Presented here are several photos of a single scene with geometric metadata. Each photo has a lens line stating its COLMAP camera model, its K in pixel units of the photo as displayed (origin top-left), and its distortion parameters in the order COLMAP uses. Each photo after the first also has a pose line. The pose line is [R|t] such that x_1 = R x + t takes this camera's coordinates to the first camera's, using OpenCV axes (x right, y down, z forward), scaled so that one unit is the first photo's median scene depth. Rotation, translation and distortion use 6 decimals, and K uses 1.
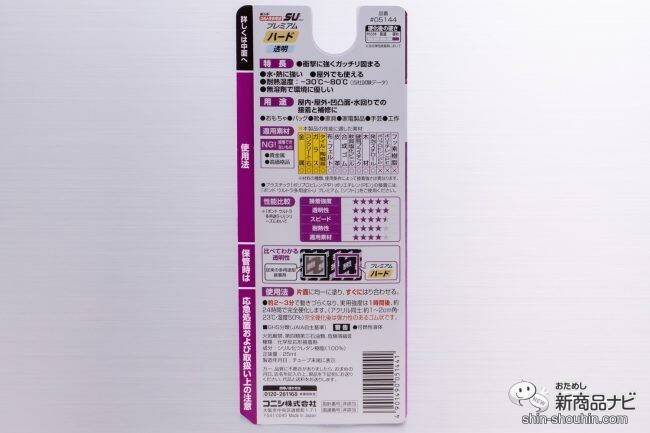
lens RADIAL K [[2322.7, 0, 325.2], [0, 2322.7, 216.3], [0, 0, 1]] dist [-0.289199, 0.000000]
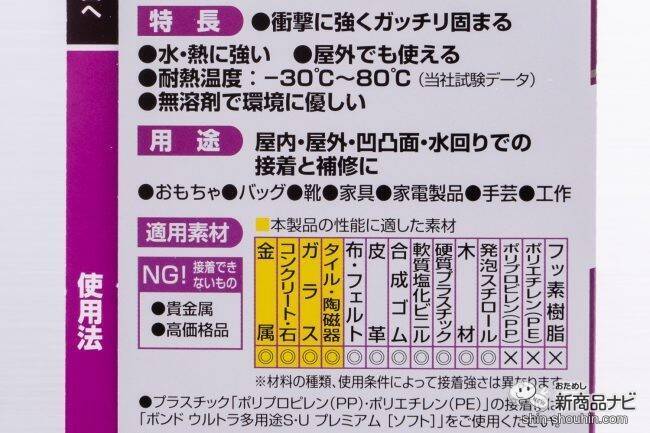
lens RADIAL K [[2447.1, 0, 324.4], [0, 2447.1, 217.2], [0, 0, 1]] dist [-0.059537, 0.000000]
pose [[0.999977, 0.006632, -0.001175, -0.001729], [-0.006733, 0.987847, -0.155284, 0.013658], [0.000131, 0.155288, 0.987869, 0.666080]]
